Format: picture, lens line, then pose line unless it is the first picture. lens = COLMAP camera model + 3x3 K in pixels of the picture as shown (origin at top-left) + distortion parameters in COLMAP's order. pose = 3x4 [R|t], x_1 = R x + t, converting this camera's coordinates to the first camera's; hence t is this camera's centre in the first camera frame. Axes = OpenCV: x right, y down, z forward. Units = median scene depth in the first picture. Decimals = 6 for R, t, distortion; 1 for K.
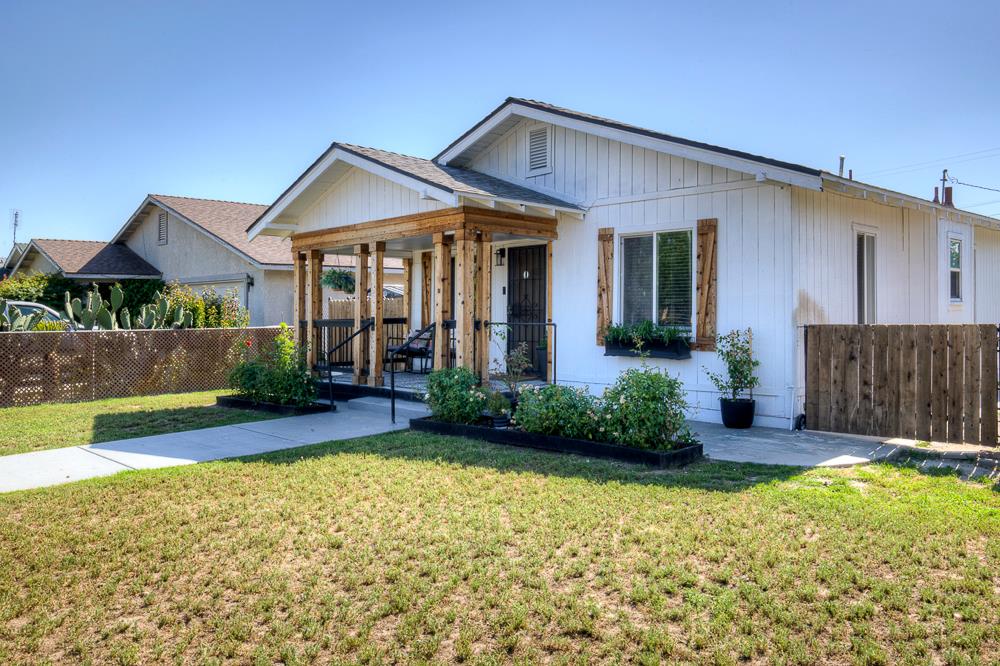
lens RADIAL K [[755.2, 0, 500.4], [0, 755.2, 315.3], [0, 0, 1]] dist [0.027773, -0.002479]
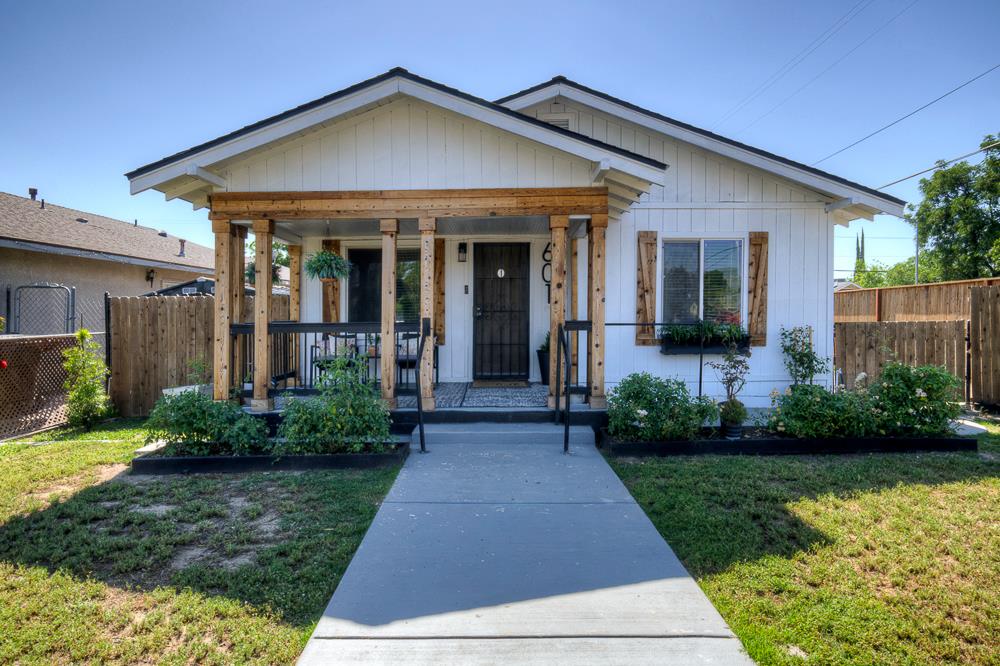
lens RADIAL K [[571.6, 0, 501.7], [0, 571.6, 320.3], [0, 0, 1]] dist [0.016542, -0.012066]
pose [[0.705771, -0.007236, 0.708403, -0.557008], [0.004932, 0.999974, 0.005300, 0.000962], [-0.708423, -0.000247, 0.705788, 0.595733]]
